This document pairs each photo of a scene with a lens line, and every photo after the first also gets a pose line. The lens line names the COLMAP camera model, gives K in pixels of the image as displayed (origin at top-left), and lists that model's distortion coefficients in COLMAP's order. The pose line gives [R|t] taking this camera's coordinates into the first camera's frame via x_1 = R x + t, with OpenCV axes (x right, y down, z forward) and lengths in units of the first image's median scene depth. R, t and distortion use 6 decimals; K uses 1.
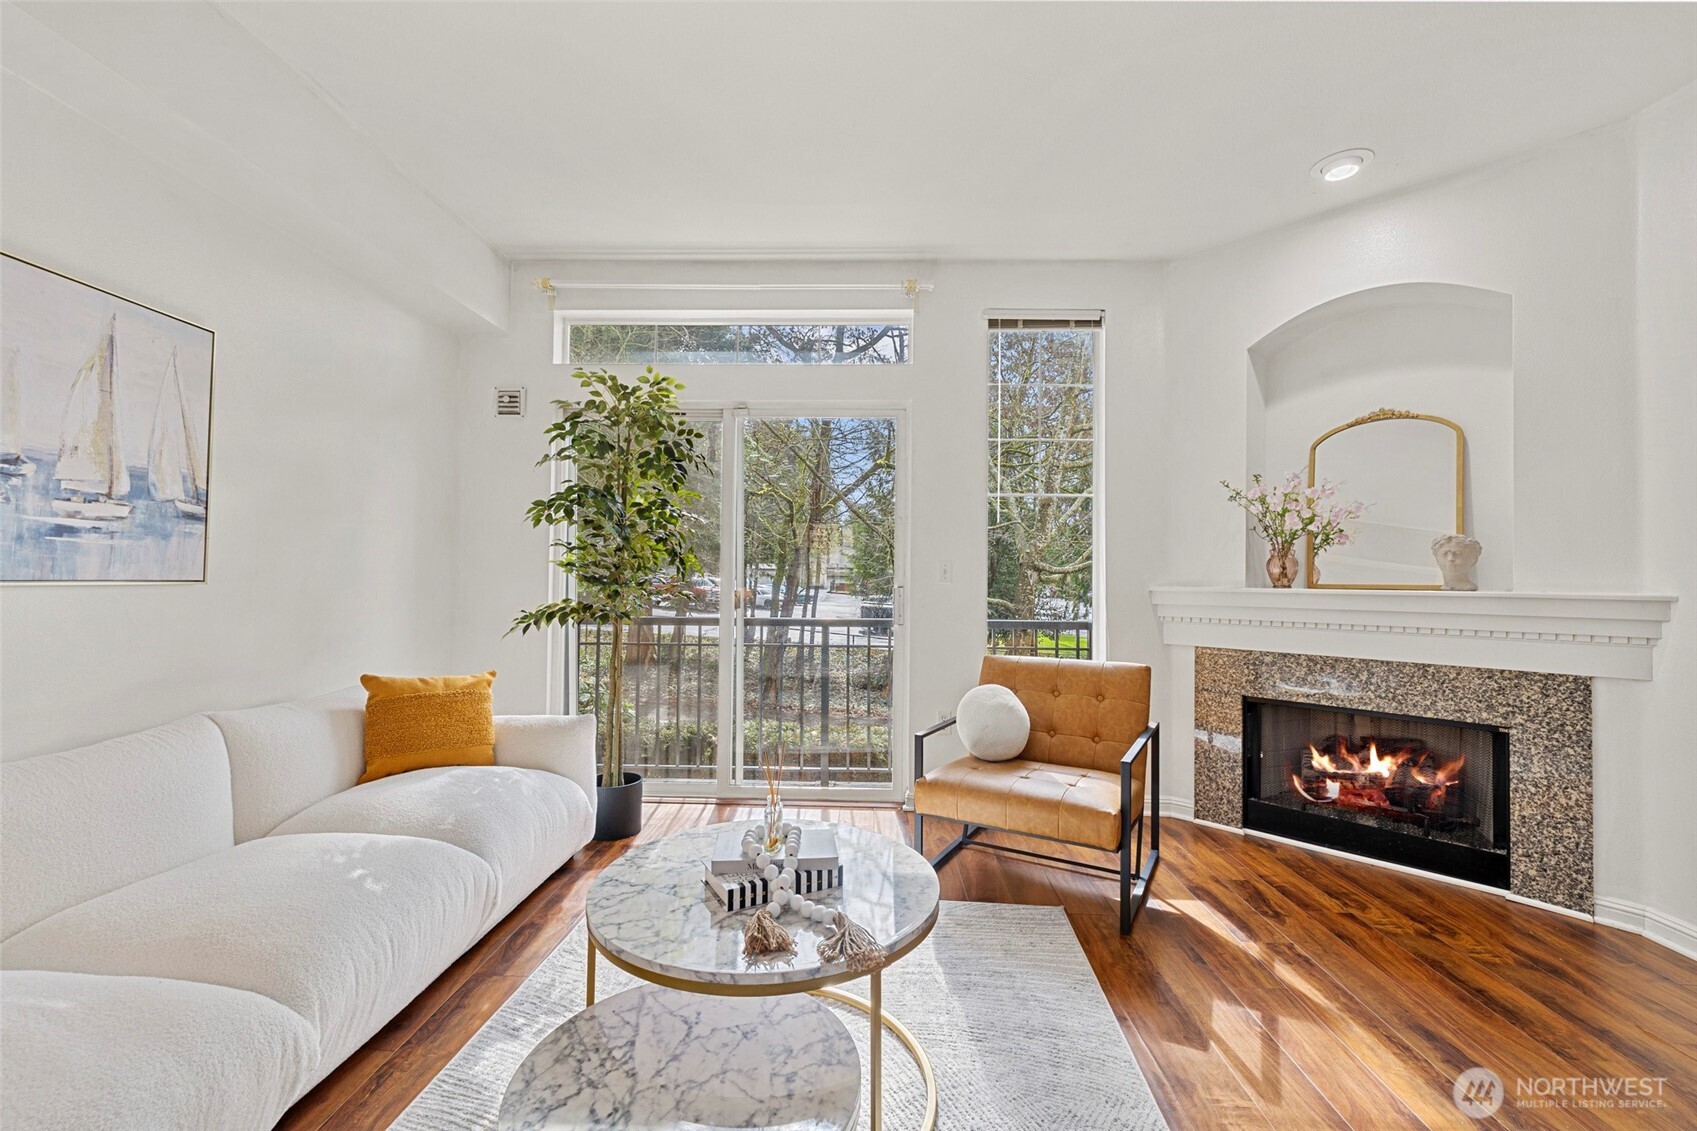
lens RADIAL K [[713.2, 0, 852.3], [0, 713.2, 555.3], [0, 0, 1]] dist [0.003069, 0.000223]
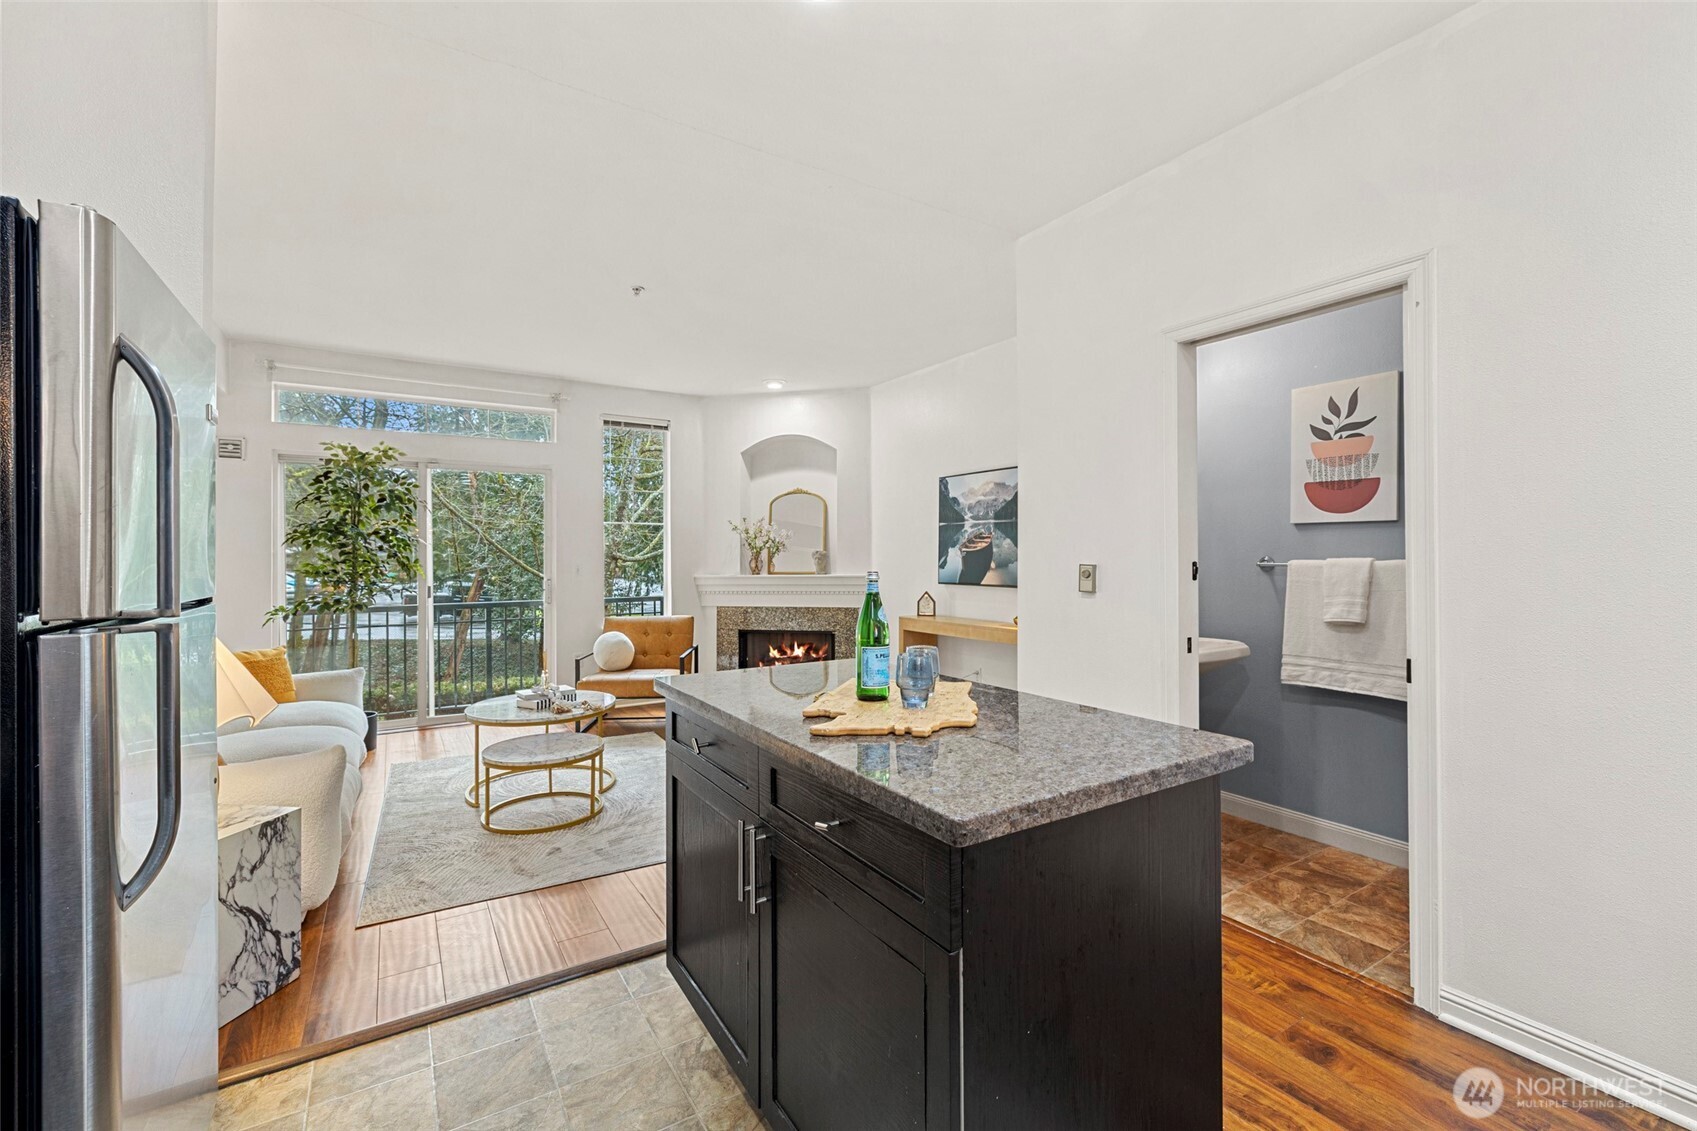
lens RADIAL K [[713.2, 0, 852.3], [0, 713.2, 555.3], [0, 0, 1]] dist [0.003069, 0.000223]
pose [[0.823988, -0.012650, 0.566466, -0.313840], [-0.004013, 0.999595, 0.028160, -0.066068], [-0.566593, -0.025477, 0.823604, -0.809282]]
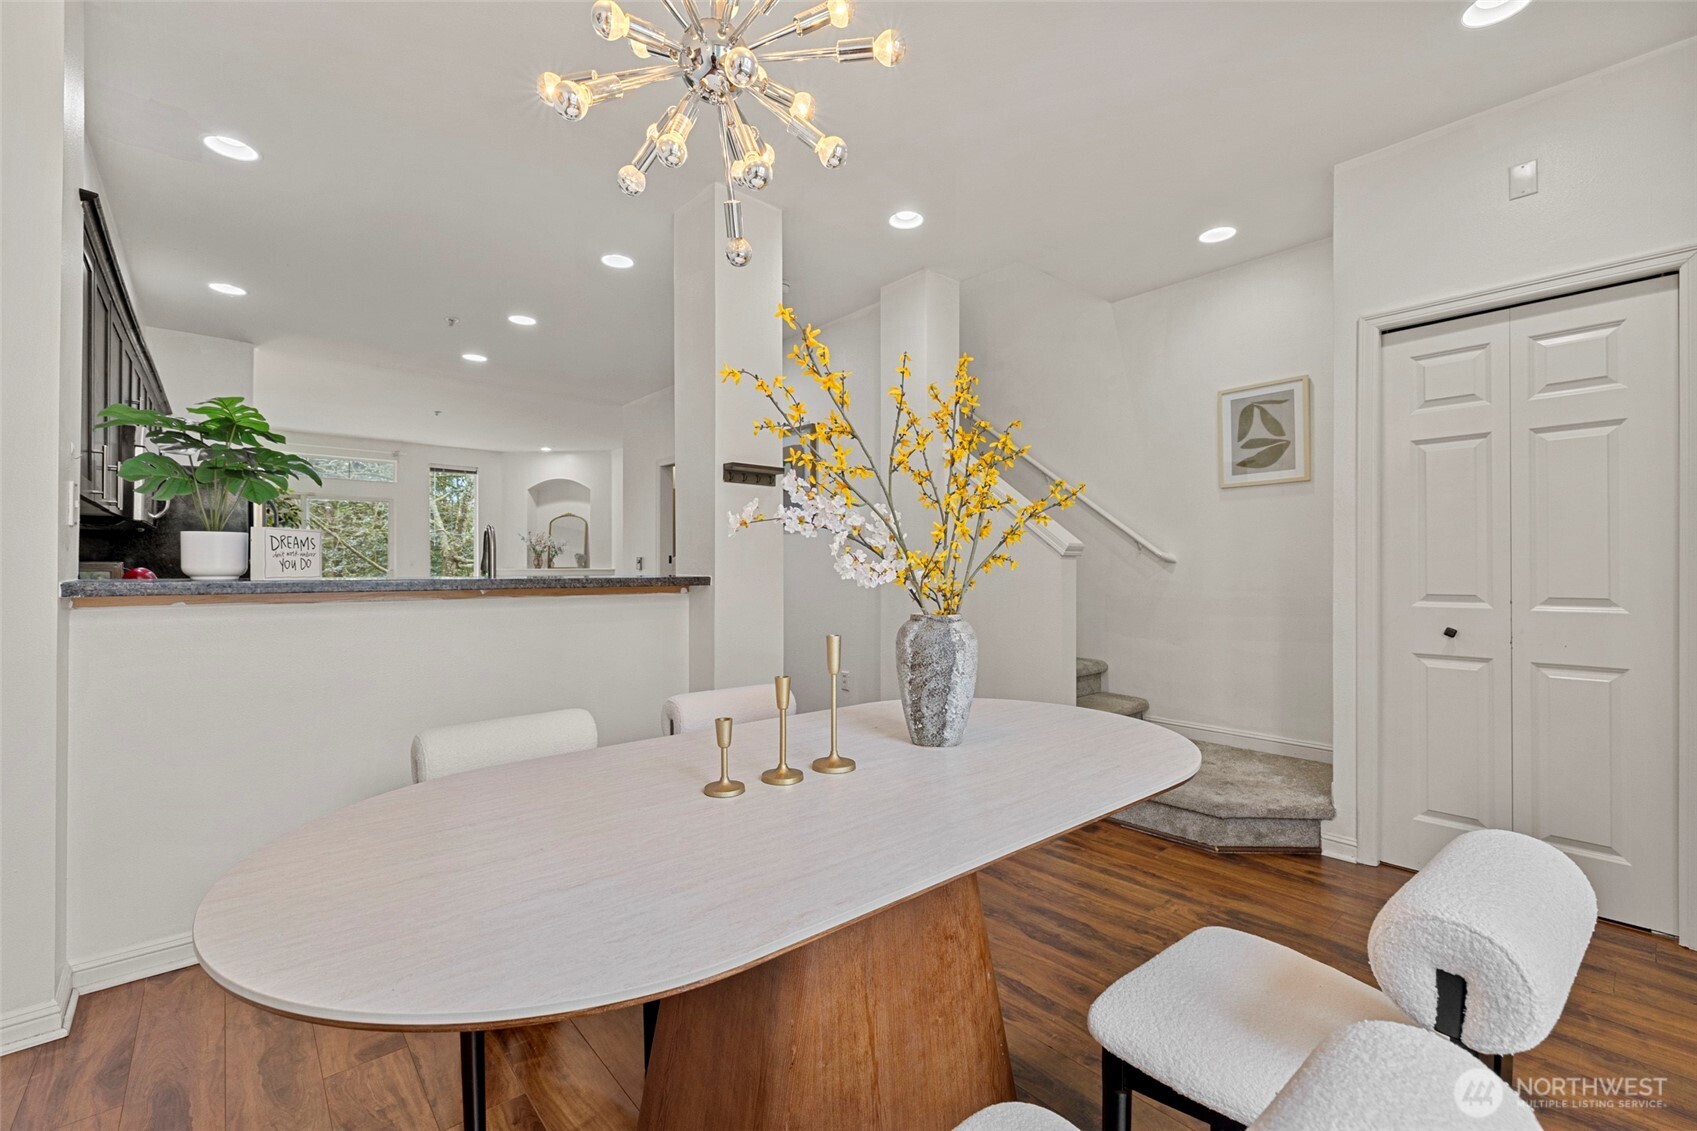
lens RADIAL K [[713.2, 0, 852.3], [0, 713.2, 555.3], [0, 0, 1]] dist [0.003069, 0.000223]
pose [[0.728923, 0.000688, 0.684595, -0.519370], [-0.012622, 0.999843, 0.012435, -0.067314], [-0.684479, -0.017705, 0.728817, -2.169963]]
